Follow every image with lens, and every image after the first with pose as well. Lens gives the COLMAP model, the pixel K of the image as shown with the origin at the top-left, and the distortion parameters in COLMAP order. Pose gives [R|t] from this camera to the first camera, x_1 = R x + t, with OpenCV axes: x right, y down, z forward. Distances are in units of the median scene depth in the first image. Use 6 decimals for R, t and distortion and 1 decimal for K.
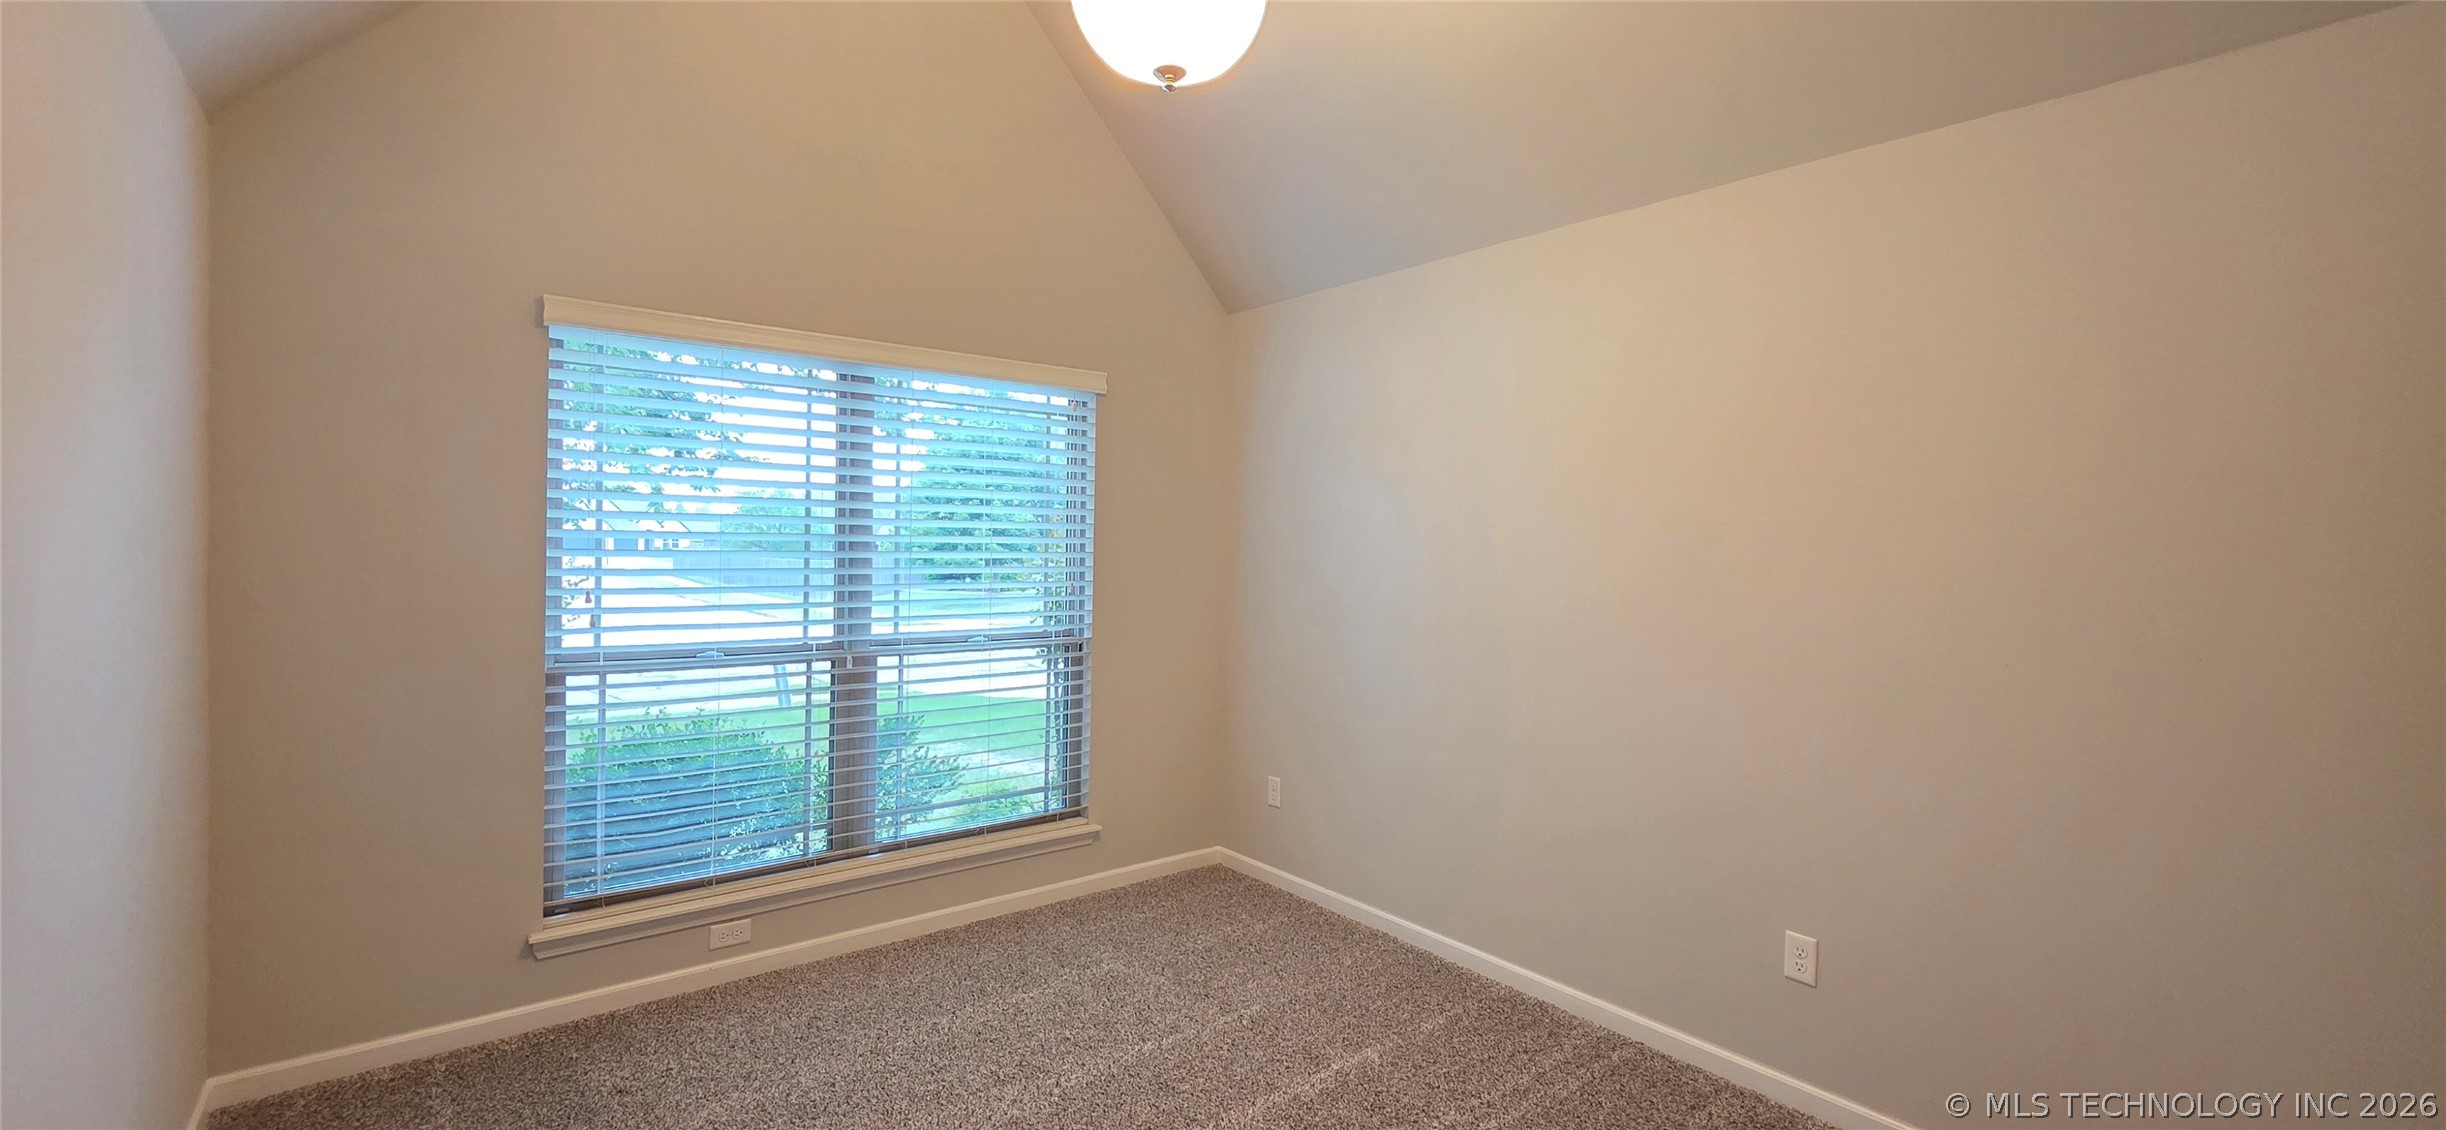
lens RADIAL K [[983.4, 0, 1229.9], [0, 983.4, 554.4], [0, 0, 1]] dist [0.001141, 0.000023]
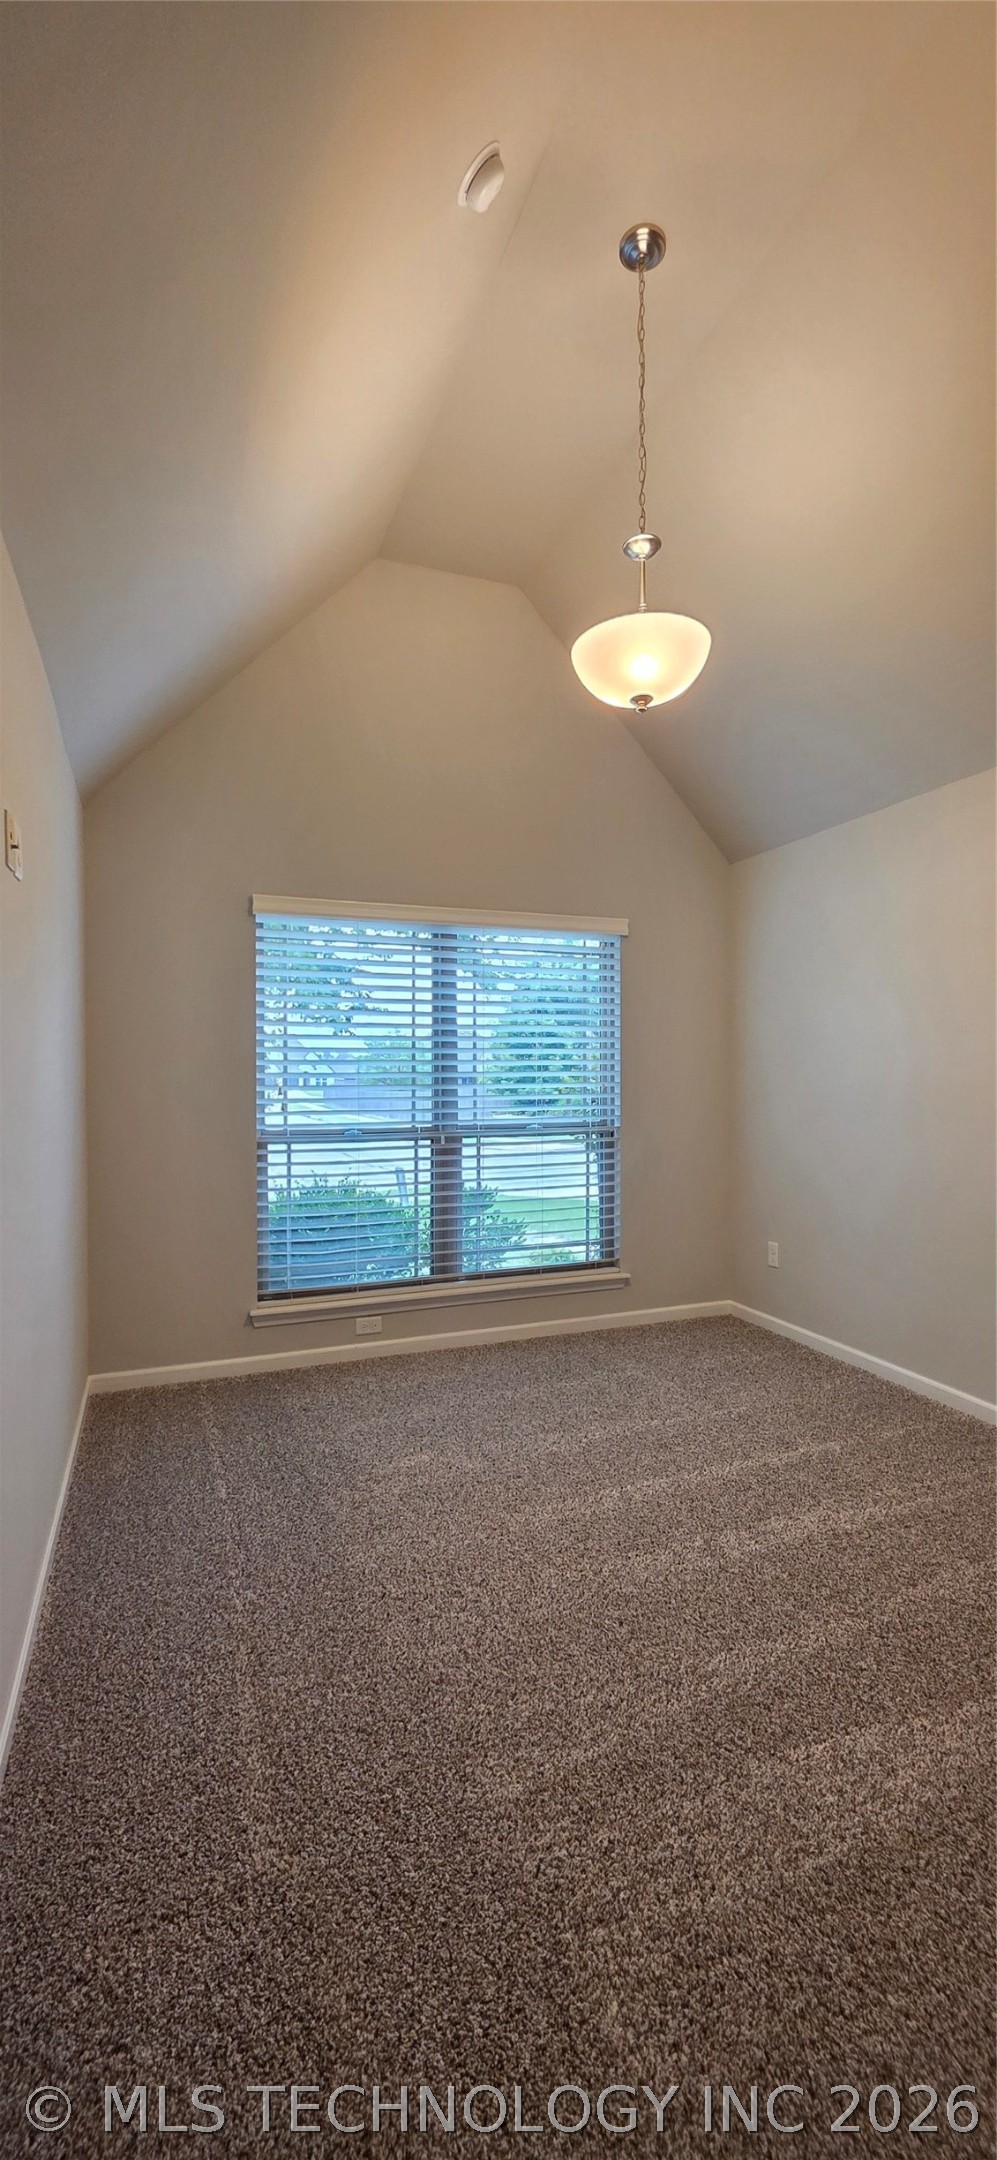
lens RADIAL K [[868.4, 0, 501.6], [0, 868.4, 1081.9], [0, 0, 1]] dist [0.001141, 0.000023]
pose [[0.951693, -0.016821, -0.306589, 0.069599], [0.015351, 0.999856, -0.007208, 0.037748], [0.306666, 0.002153, 0.951815, -0.142550]]
